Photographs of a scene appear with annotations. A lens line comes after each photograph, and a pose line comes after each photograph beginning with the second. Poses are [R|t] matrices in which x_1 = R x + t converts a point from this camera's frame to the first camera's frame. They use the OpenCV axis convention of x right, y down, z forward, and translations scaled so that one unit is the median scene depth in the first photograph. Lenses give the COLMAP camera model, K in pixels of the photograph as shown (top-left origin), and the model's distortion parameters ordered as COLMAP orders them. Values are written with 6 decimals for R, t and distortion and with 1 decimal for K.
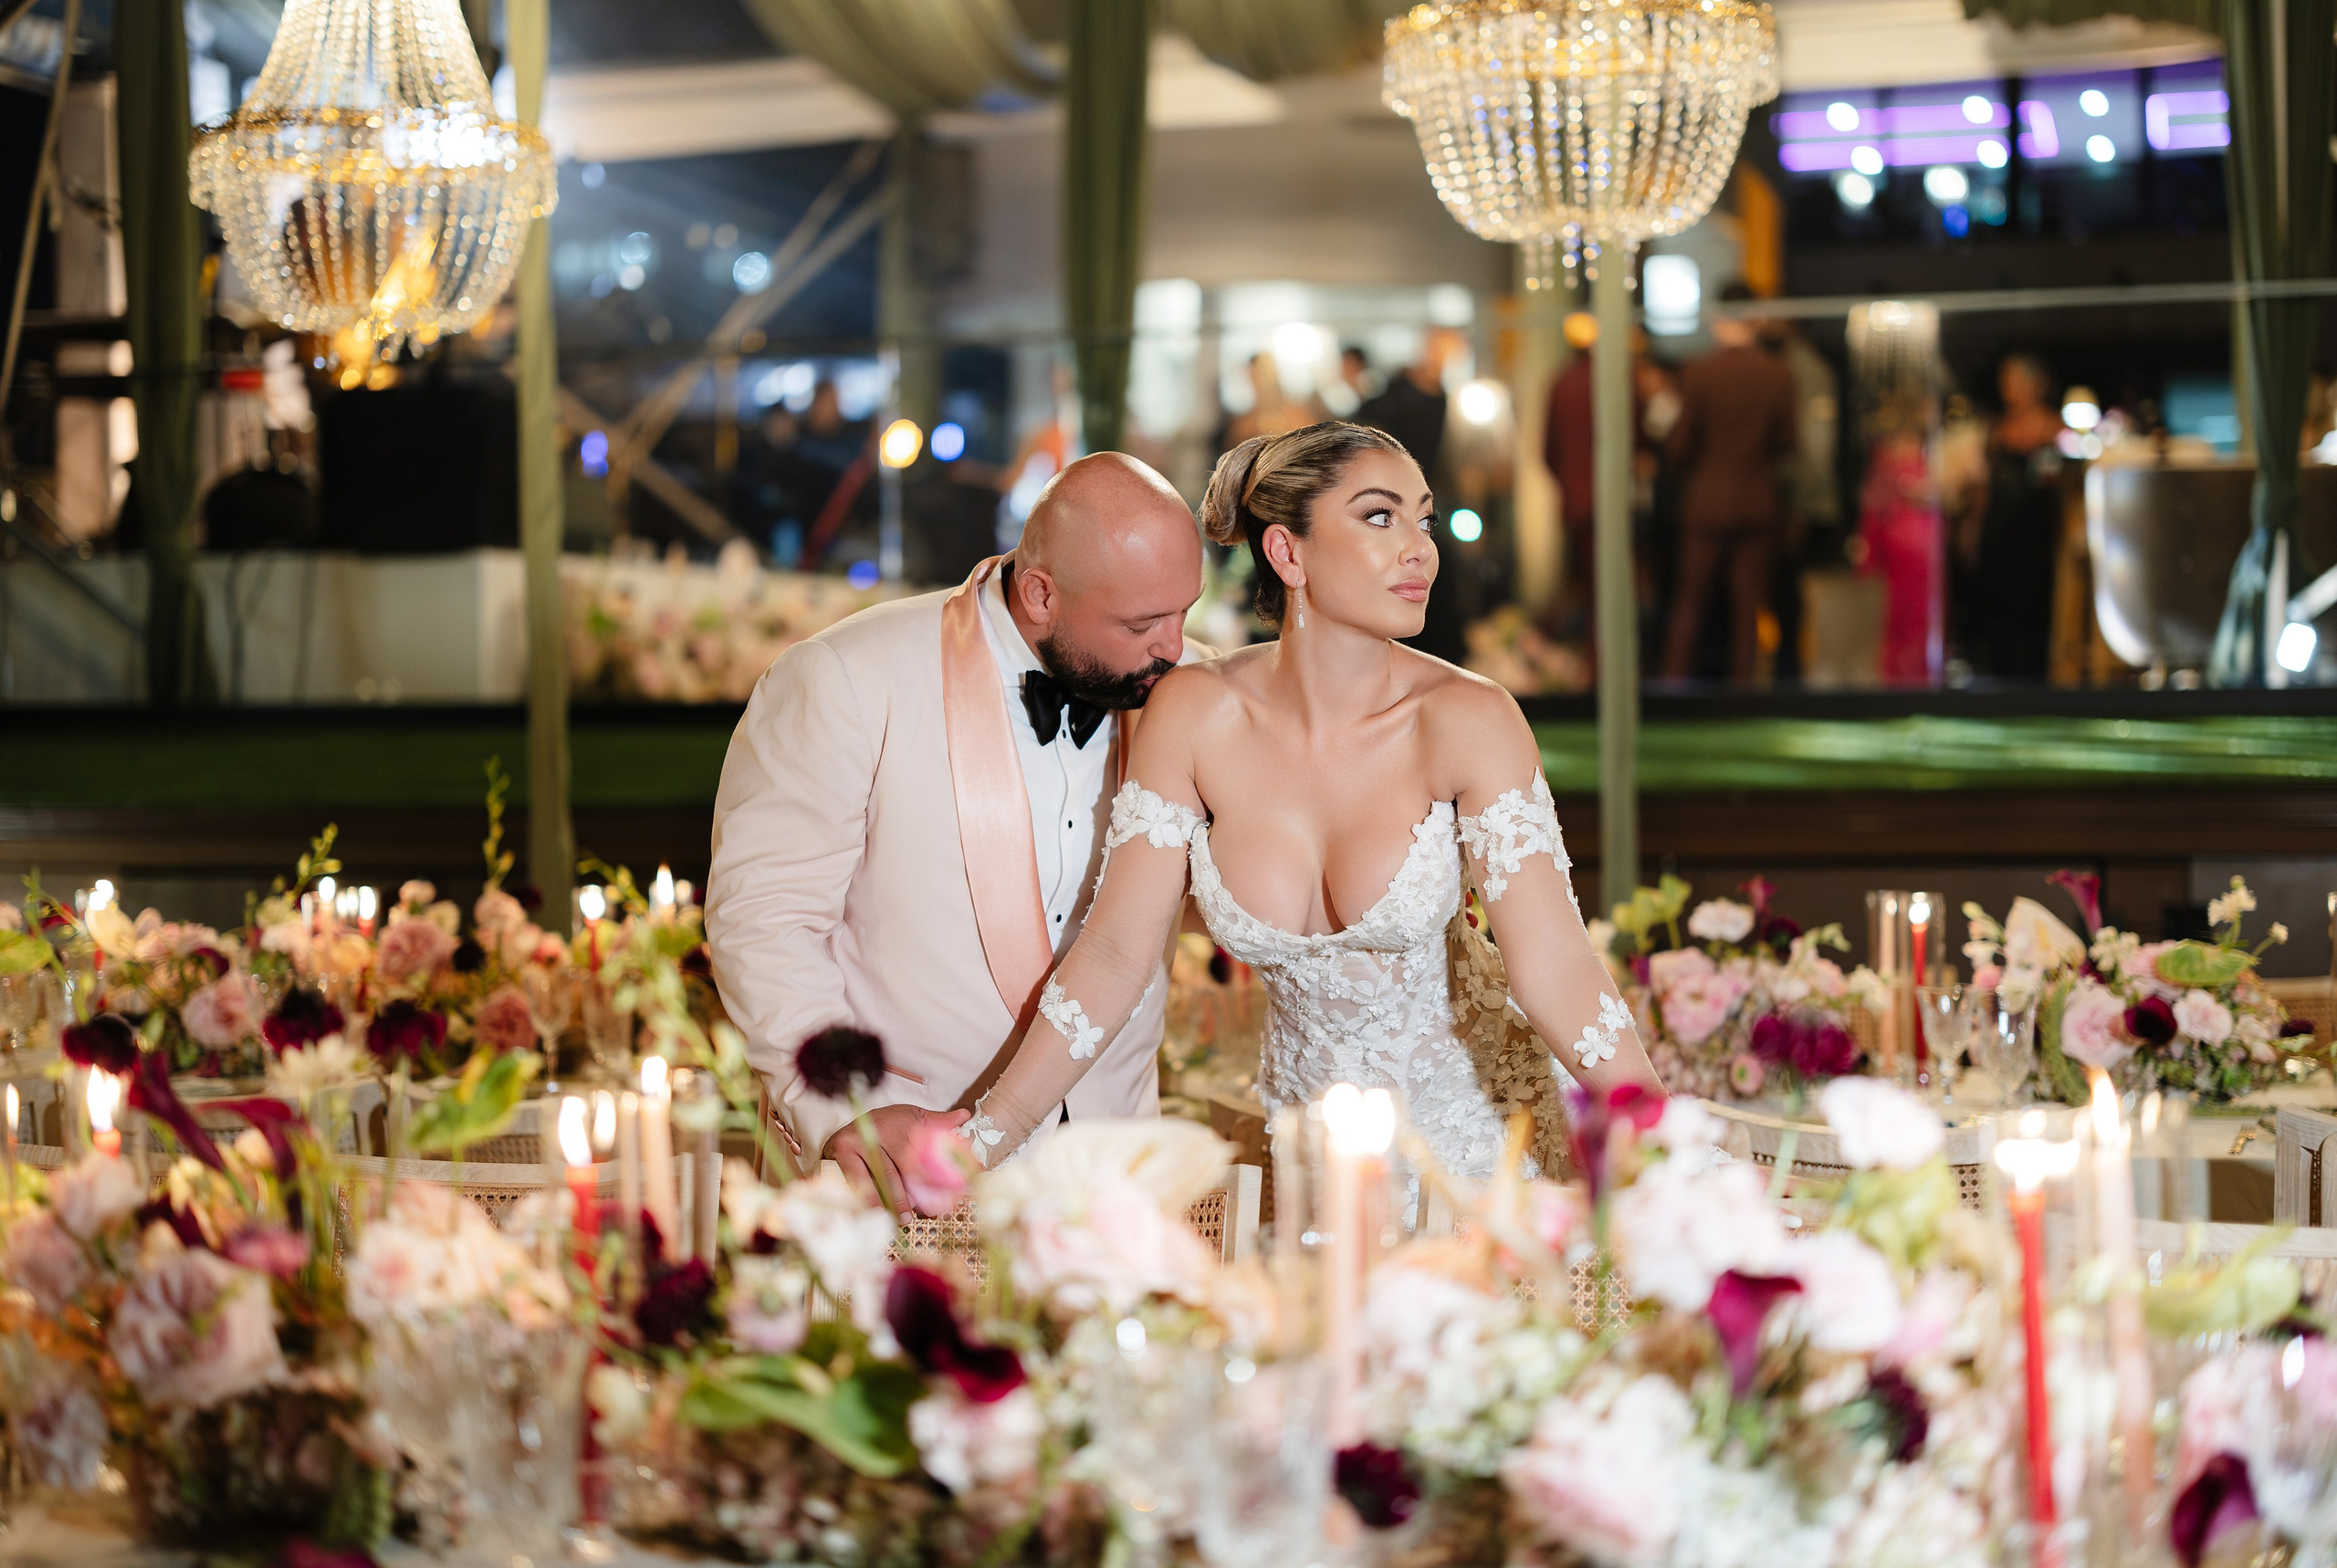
lens RADIAL K [[3387.4, 0, 1168.5], [0, 3387.4, 784.0], [0, 0, 1]] dist [0.009897, 0.020225]
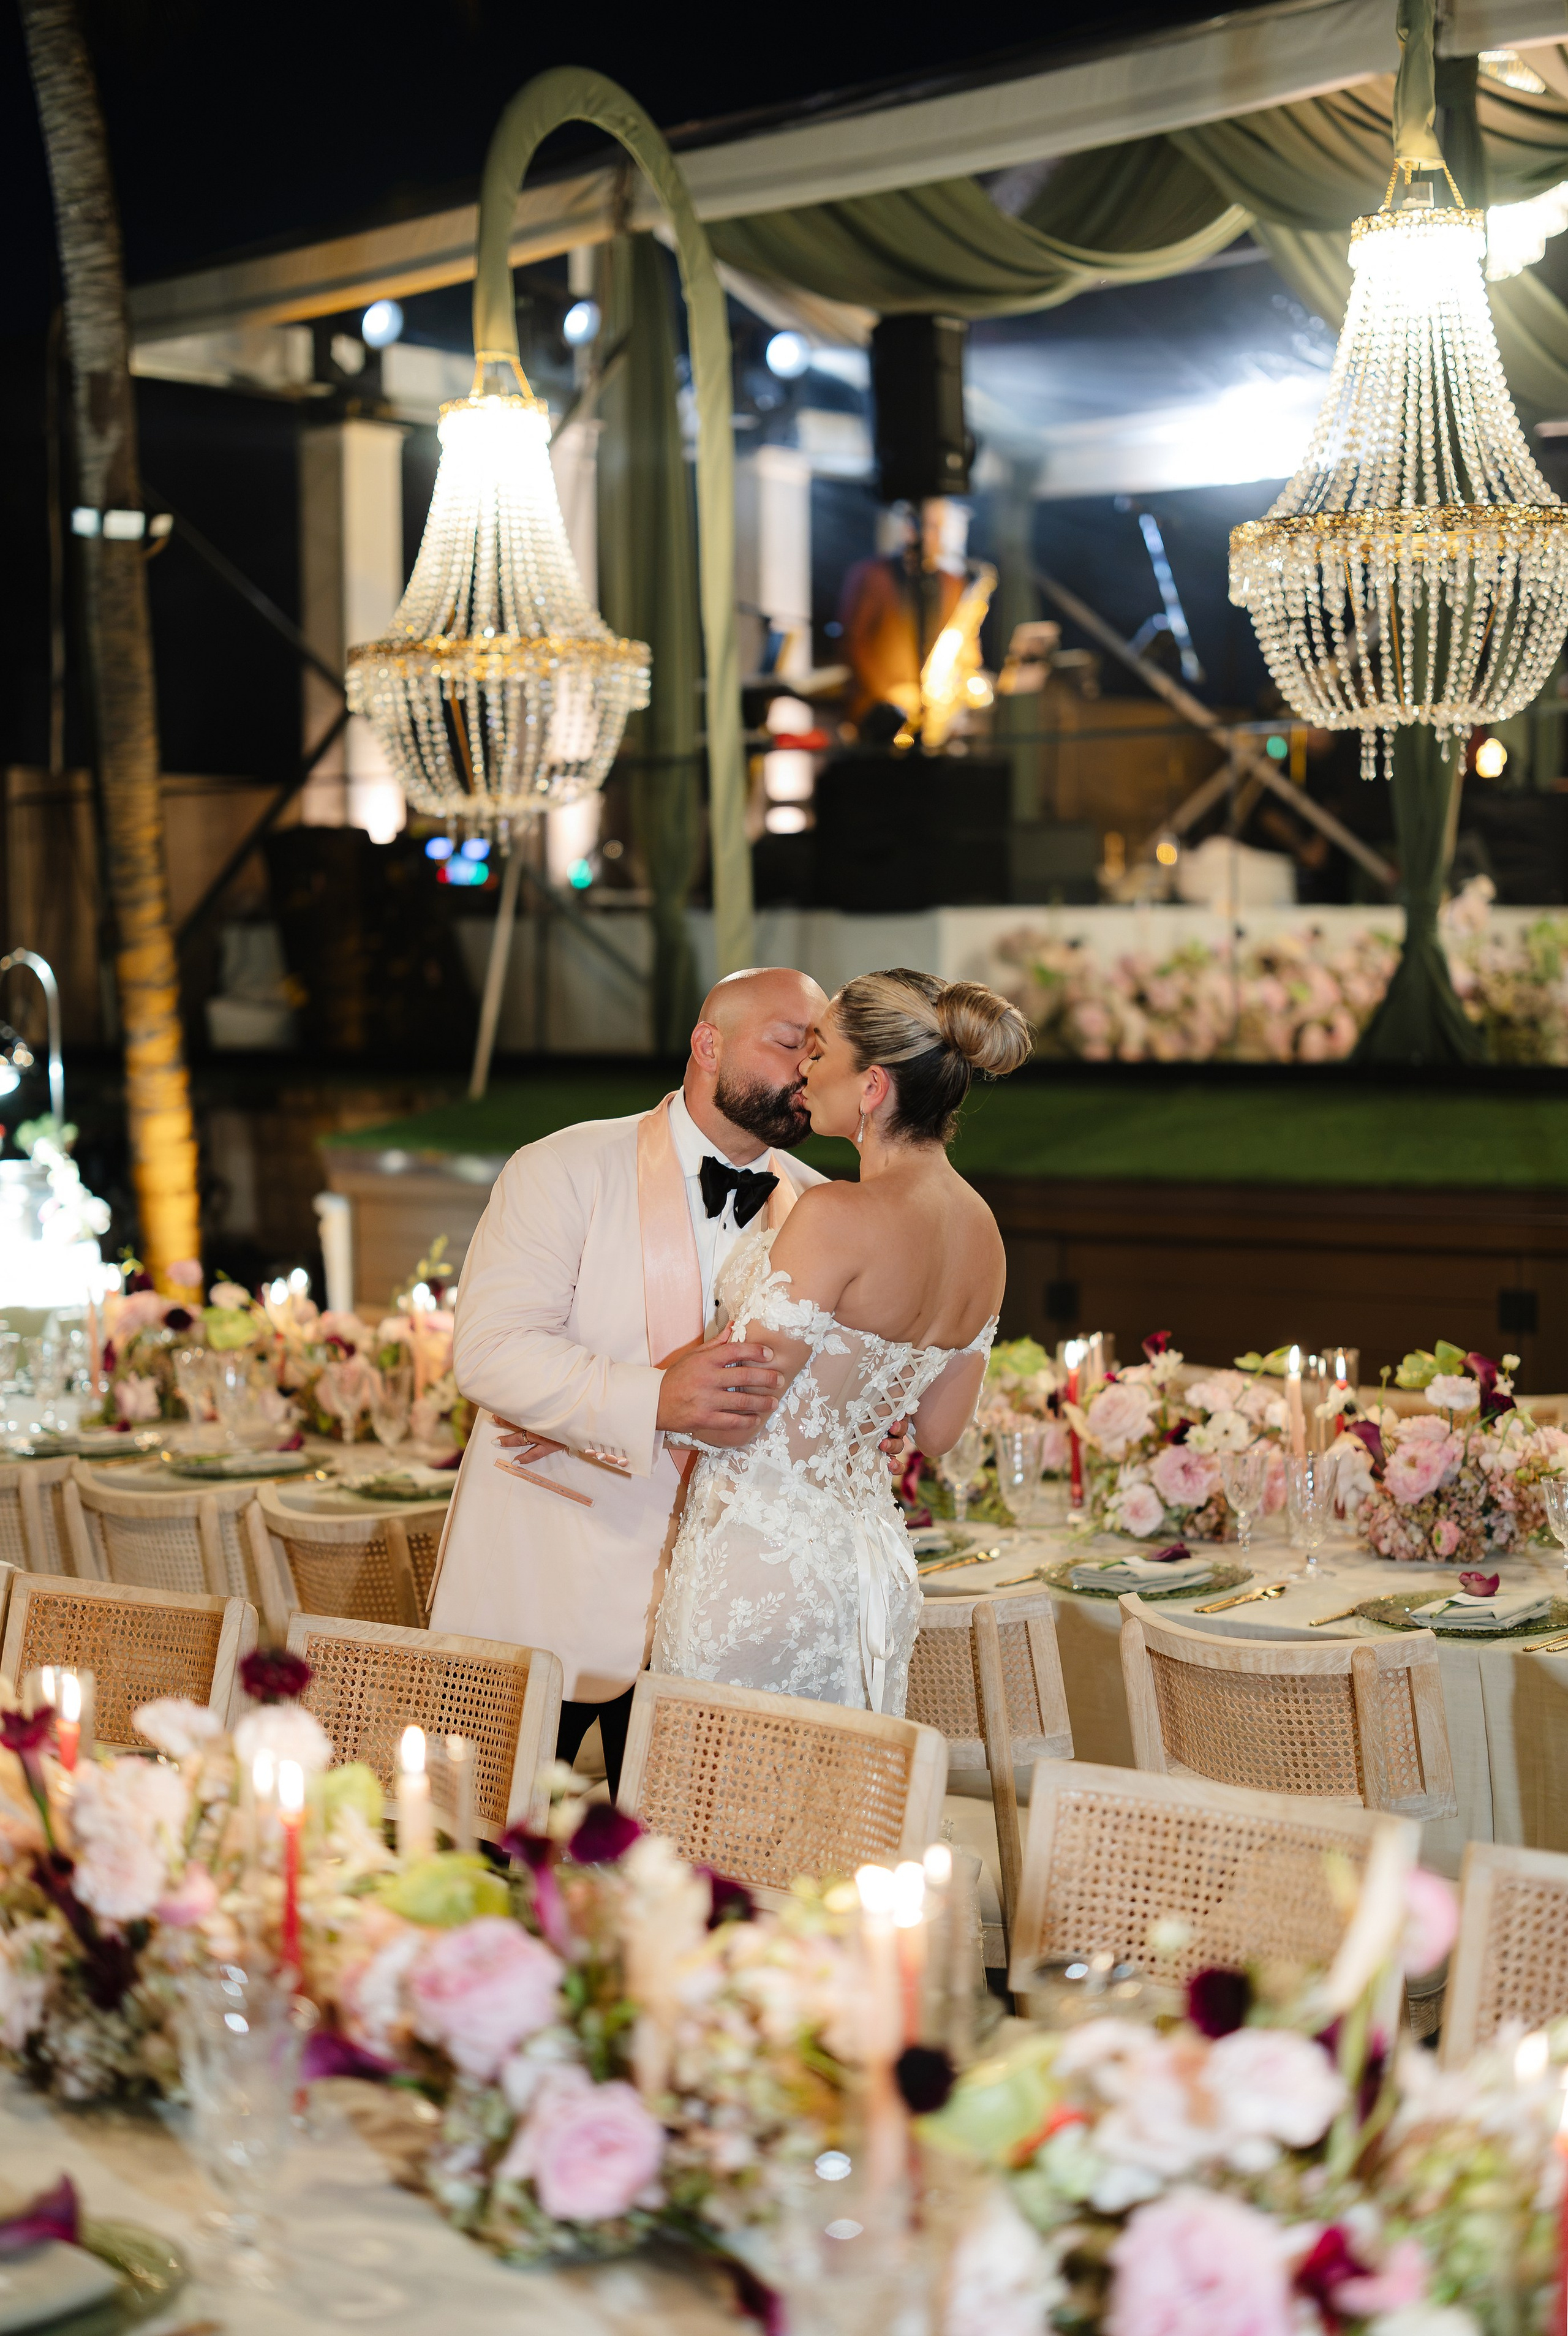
lens RADIAL K [[3386.4, 0, 784.0], [0, 3386.4, 1168.0], [0, 0, 1]] dist [0.009897, 0.020225]
pose [[0.913869, 0.020607, -0.405486, 0.349134], [0.000158, 0.998693, 0.051111, -0.072929], [0.406010, -0.046773, 0.912671, -0.046119]]
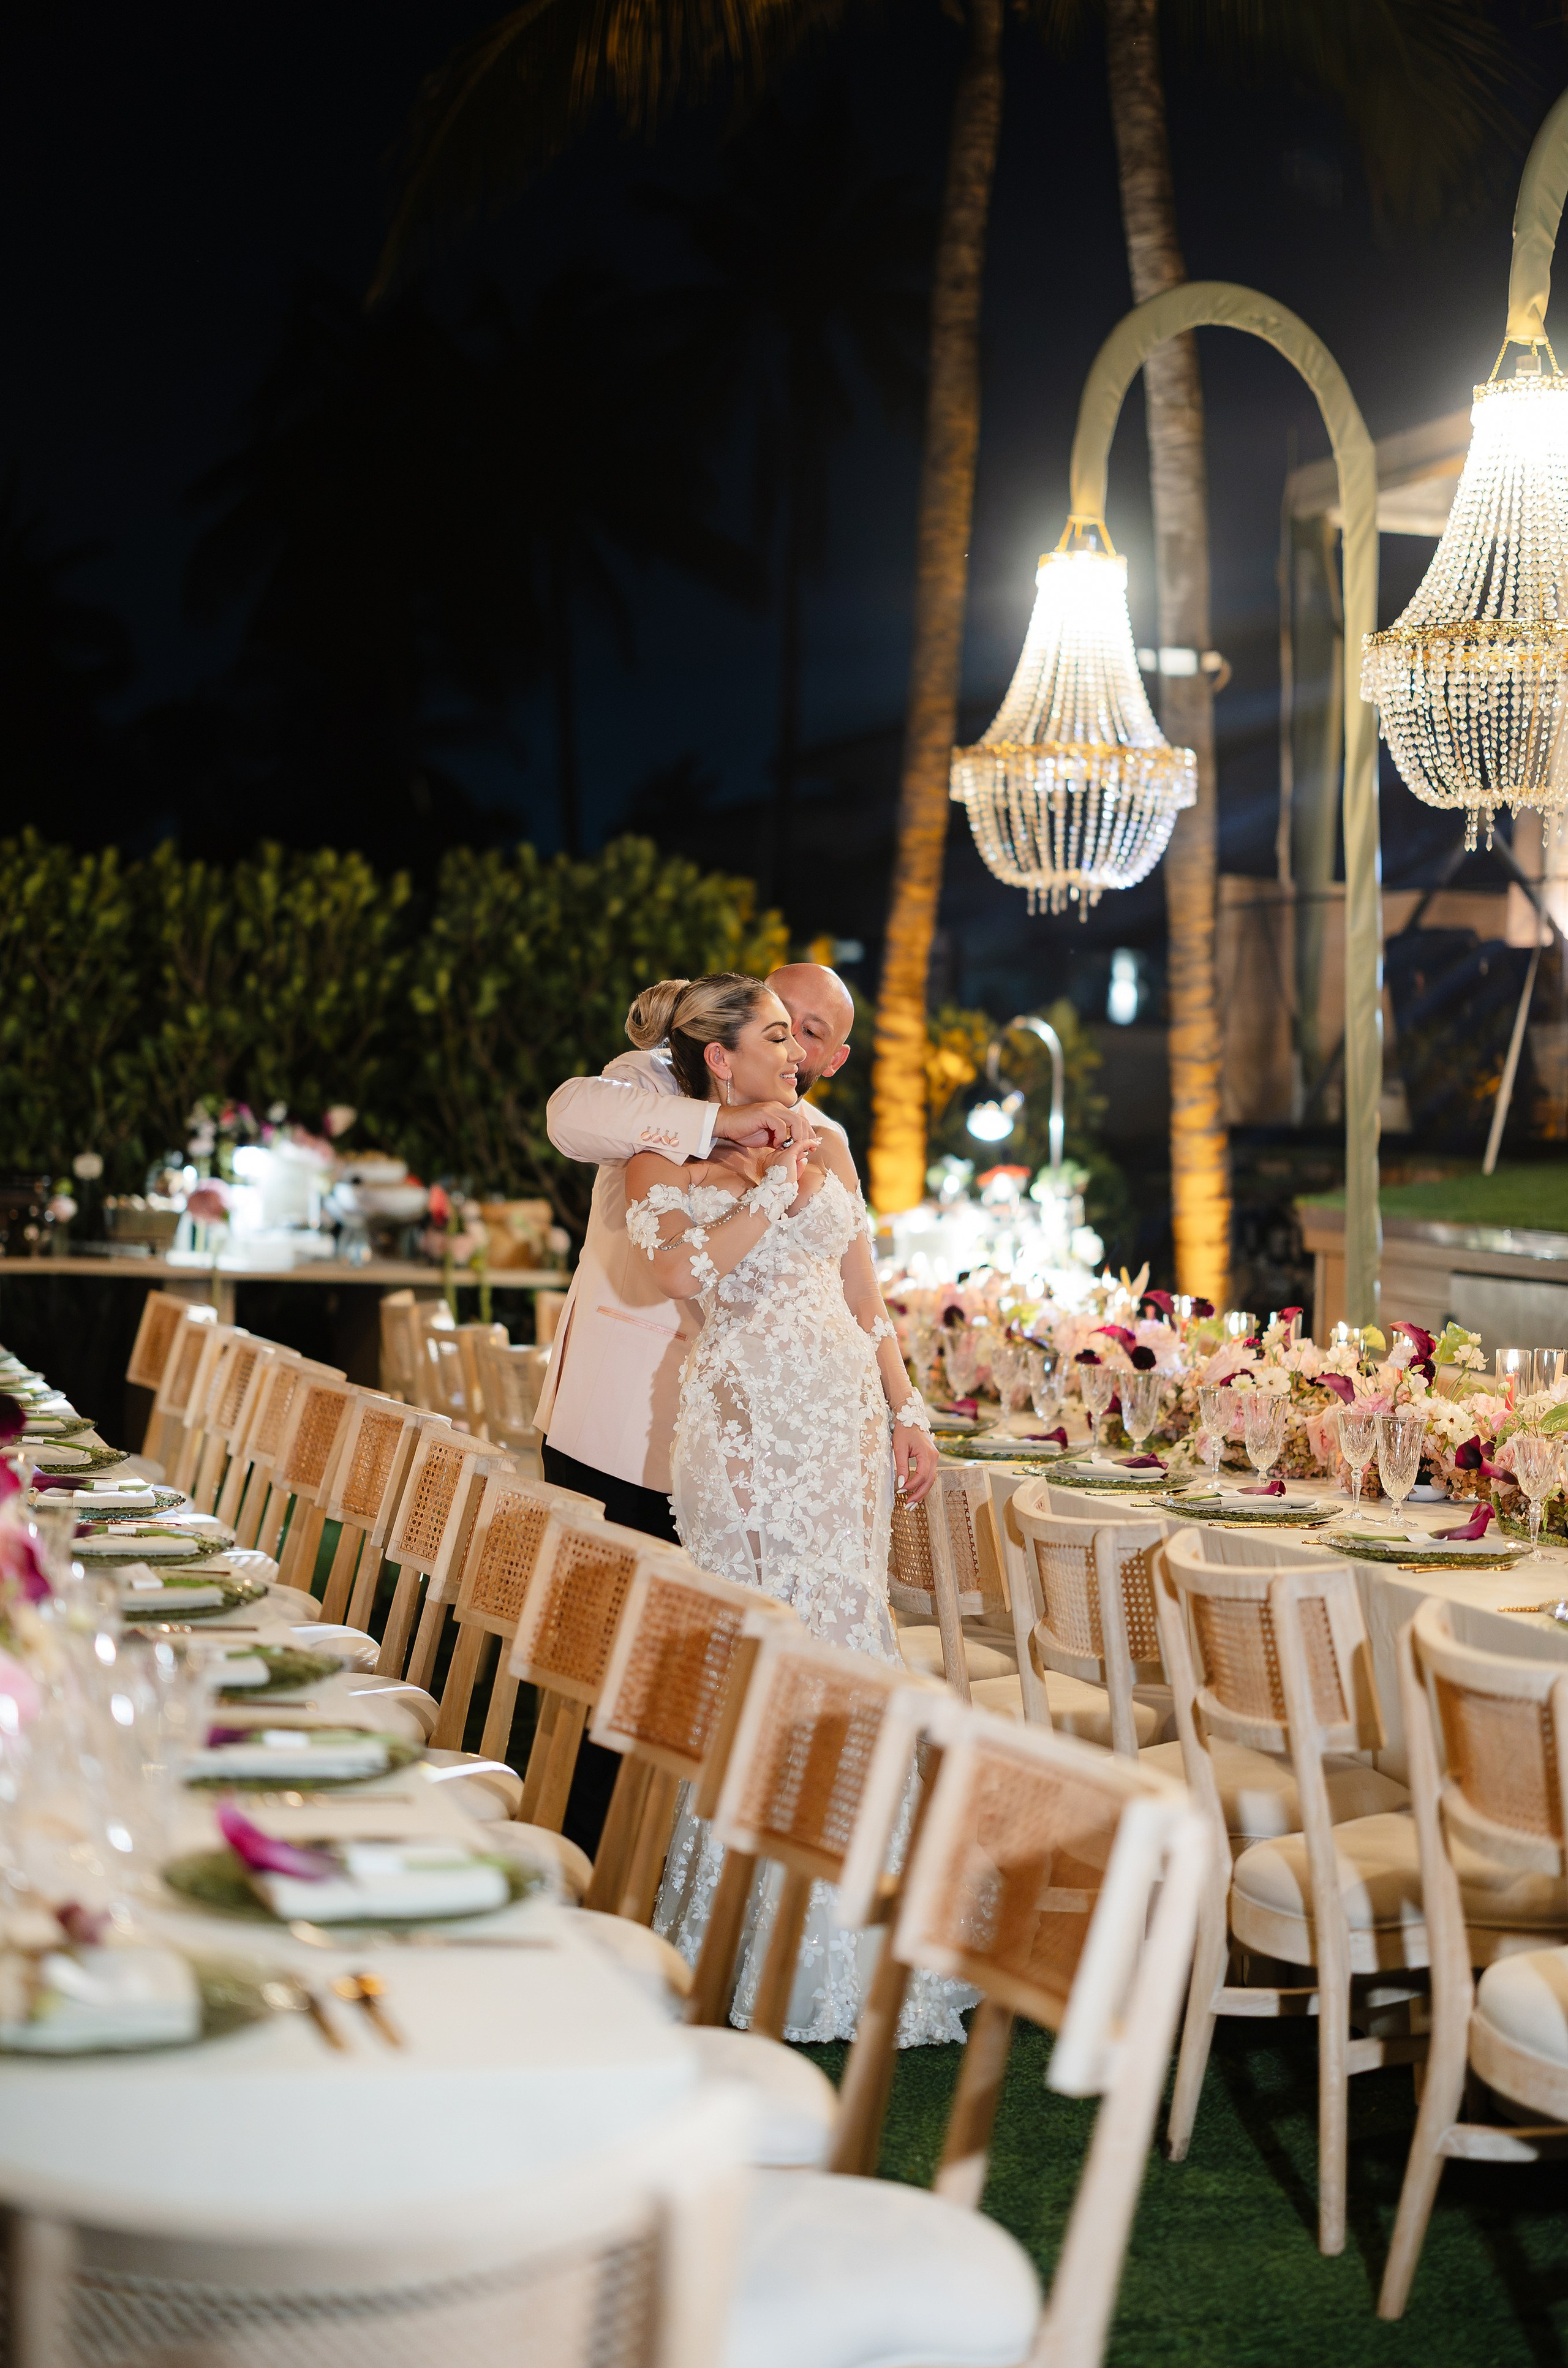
lens RADIAL K [[3526.0, 0, 784.0], [0, 3526.0, 1184.0], [0, 0, 1]] dist [-0.072086, -0.020914]
pose [[0.548214, 0.056911, -0.834399, 0.981345], [-0.064003, 0.997611, 0.025992, -0.041364], [0.833885, 0.039155, 0.550547, 0.078090]]
